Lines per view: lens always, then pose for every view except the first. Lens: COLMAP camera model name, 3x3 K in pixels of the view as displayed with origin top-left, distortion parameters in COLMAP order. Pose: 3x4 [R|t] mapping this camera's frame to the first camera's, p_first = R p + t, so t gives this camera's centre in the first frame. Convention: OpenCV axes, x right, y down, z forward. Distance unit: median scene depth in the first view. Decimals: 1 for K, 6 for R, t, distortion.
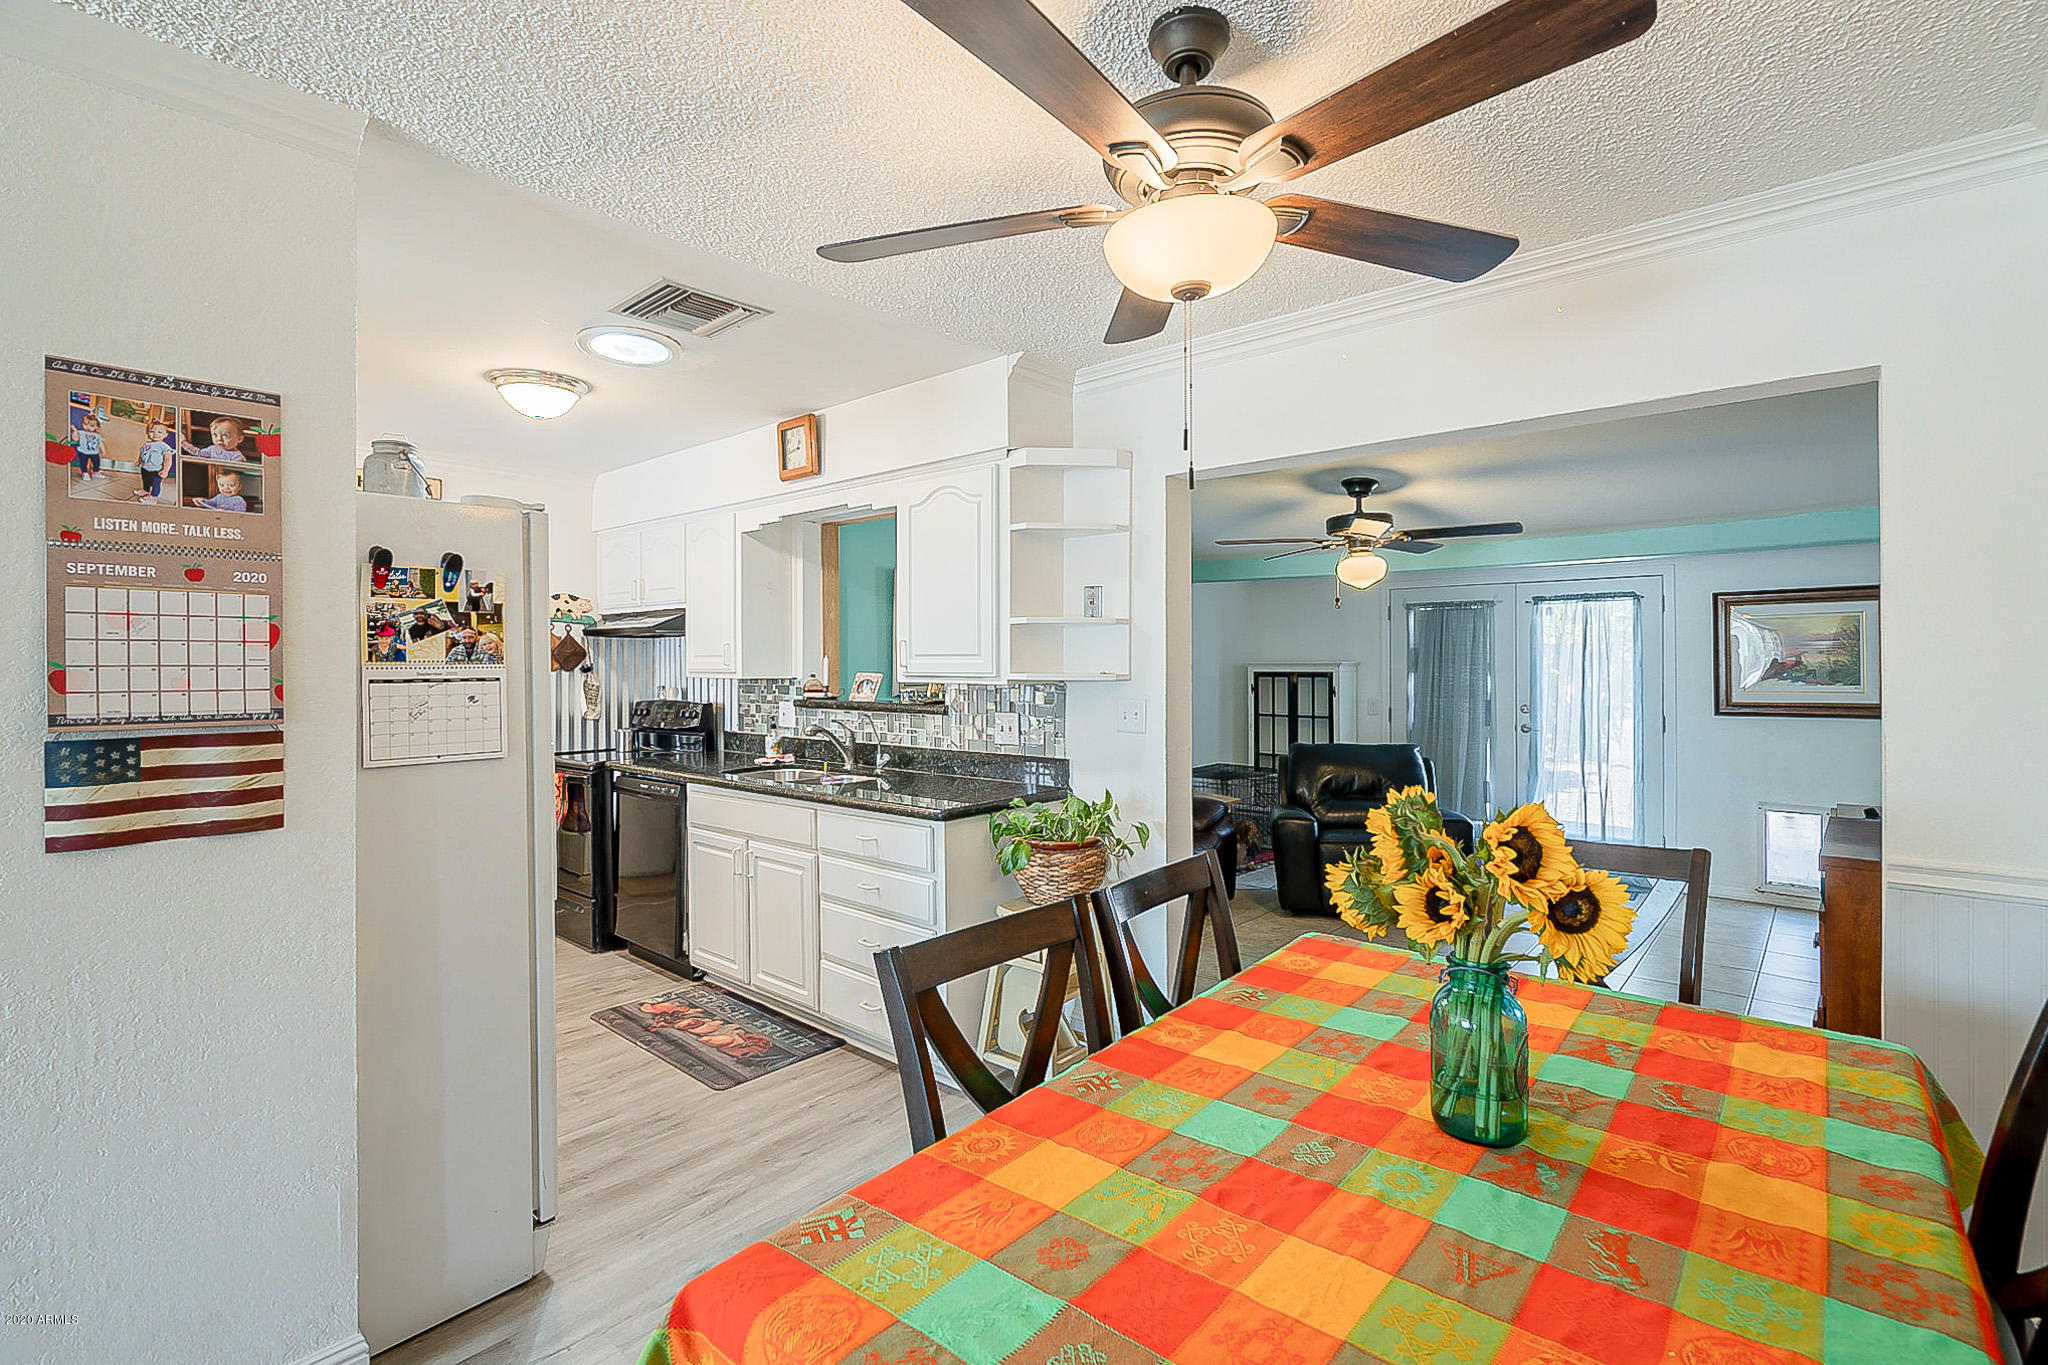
lens RADIAL K [[938.8, 0, 1022.5], [0, 938.8, 665.7], [0, 0, 1]] dist [-0.002959, 0.001834]
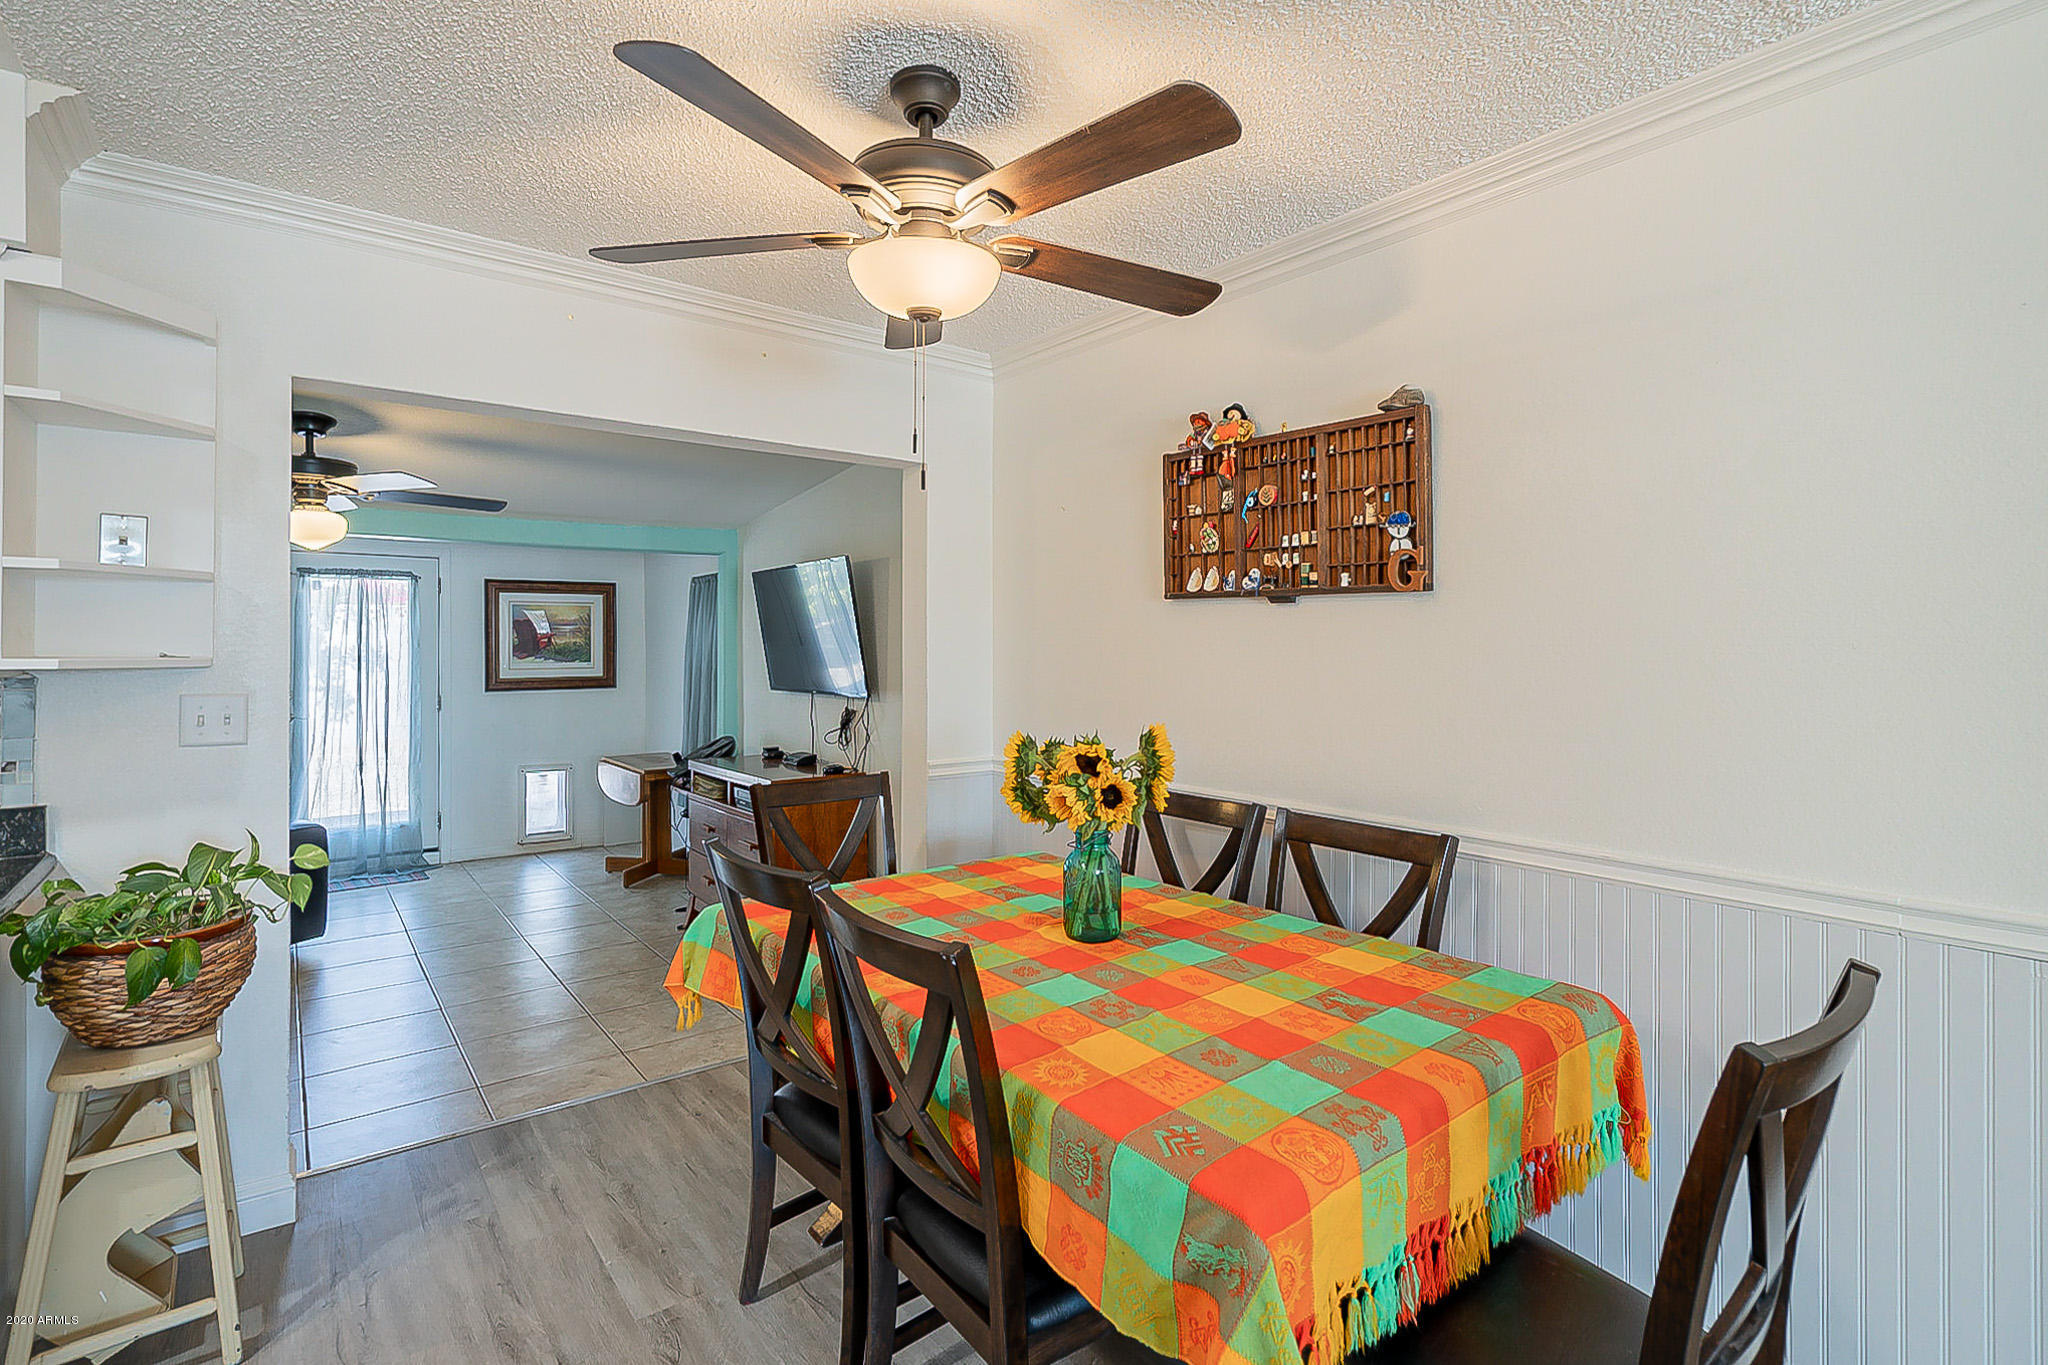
lens RADIAL K [[938.8, 0, 1053.0], [0, 938.8, 647.7], [0, 0, 1]] dist [-0.002959, 0.001834]
pose [[0.187184, 0.002515, 0.982322, -0.288186], [-0.004269, 0.999989, -0.001747, 0.001229], [-0.982316, -0.003866, 0.187193, 0.201407]]
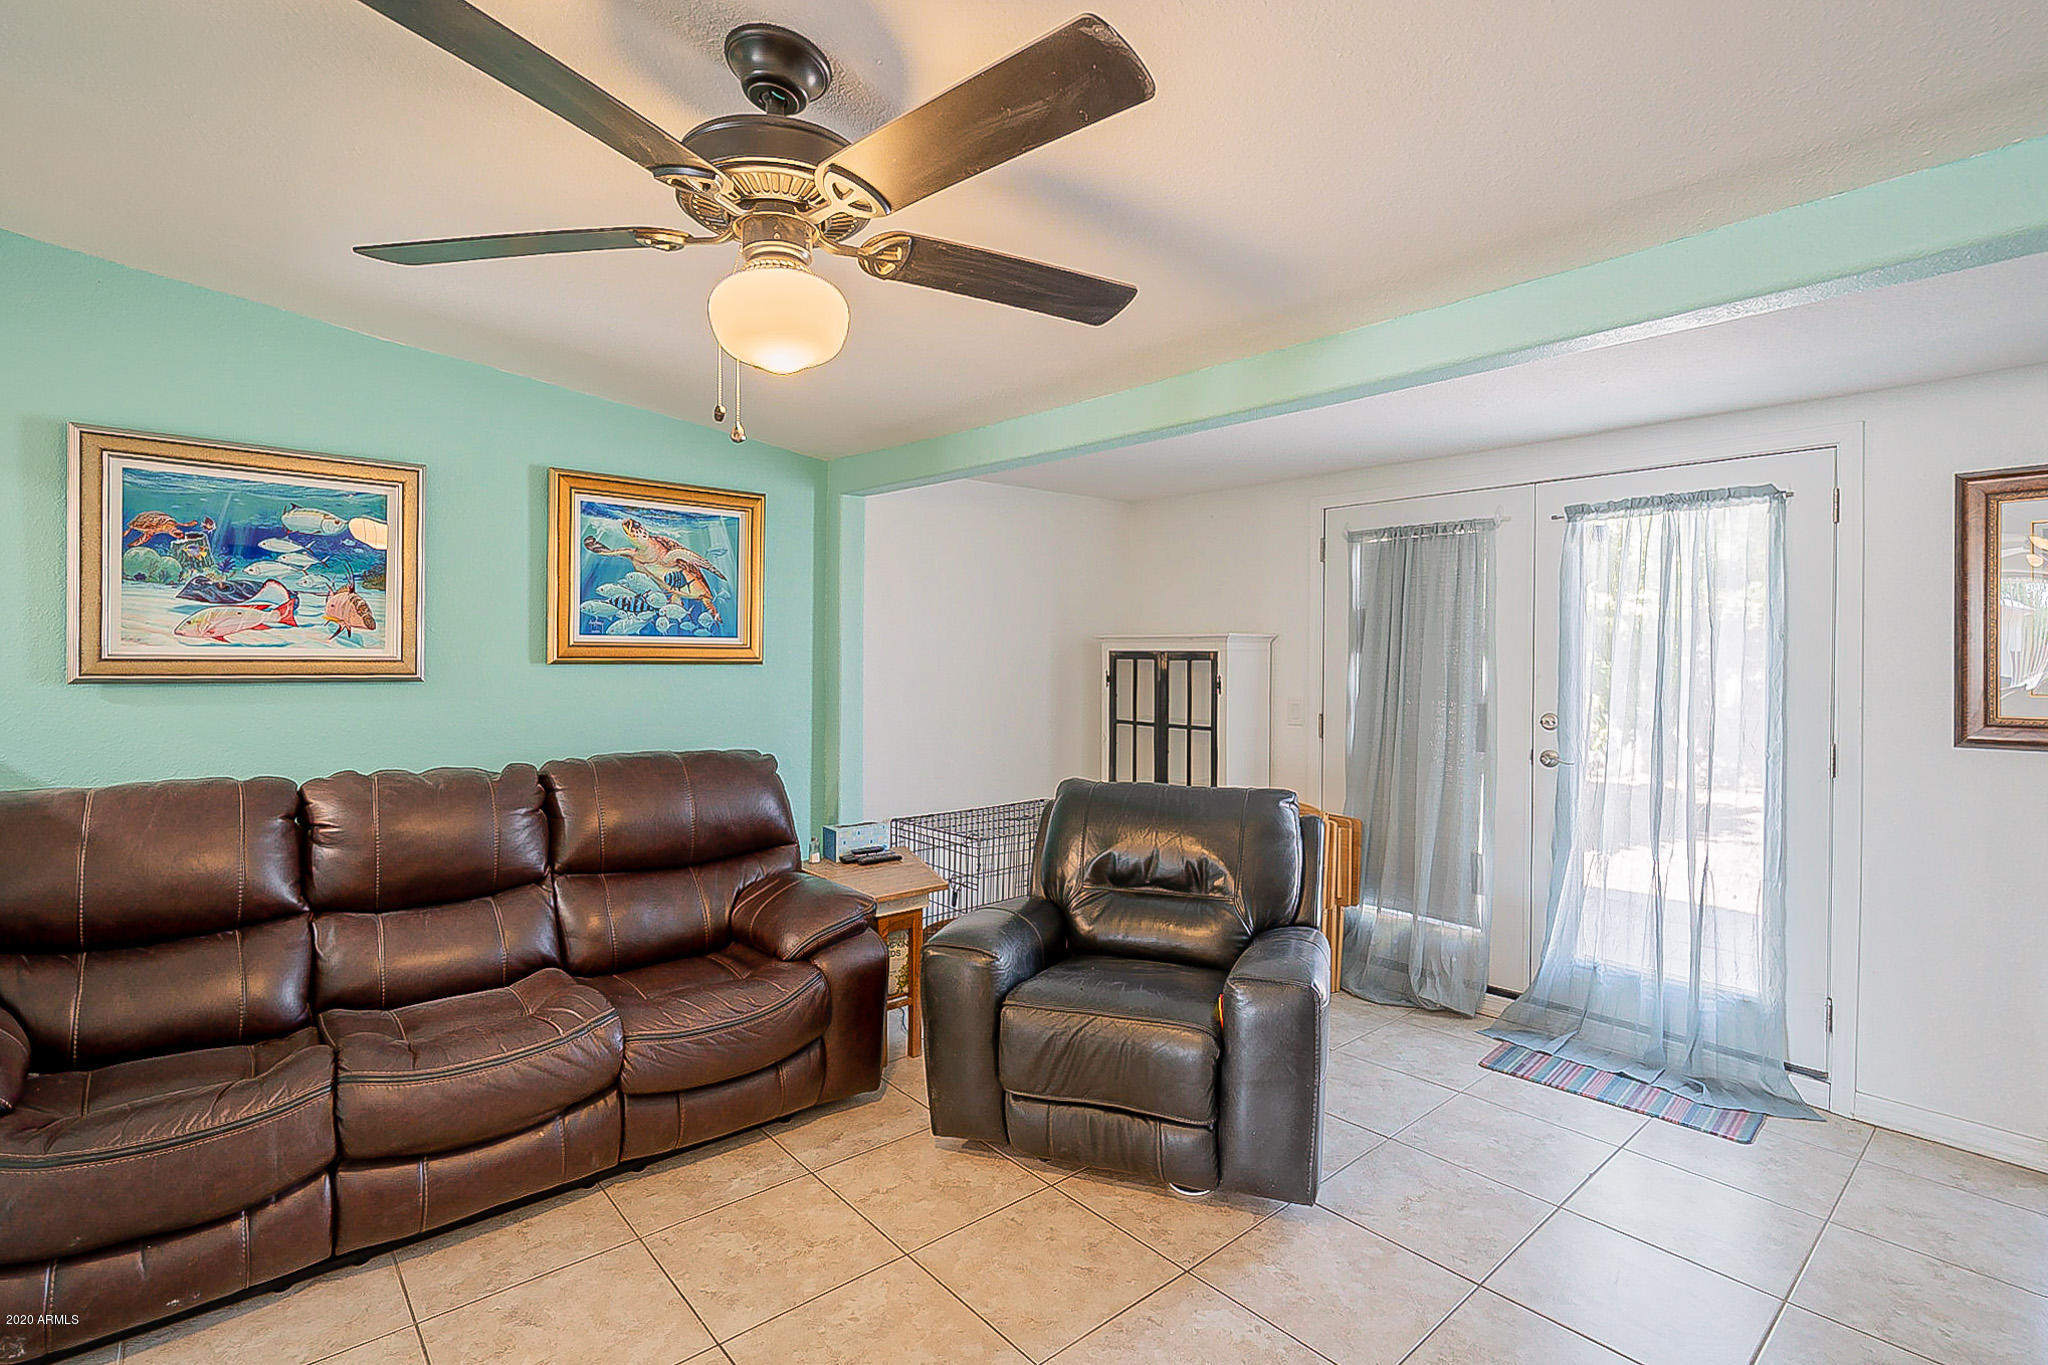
lens RADIAL K [[938.8, 0, 1030.8], [0, 938.8, 668.4], [0, 0, 1]] dist [-0.002959, 0.001834]
pose [[0.993974, 0.016174, -0.108421, 0.461979], [-0.015836, 0.999867, 0.003983, 0.028514], [0.108471, -0.002242, 0.994097, 0.676688]]
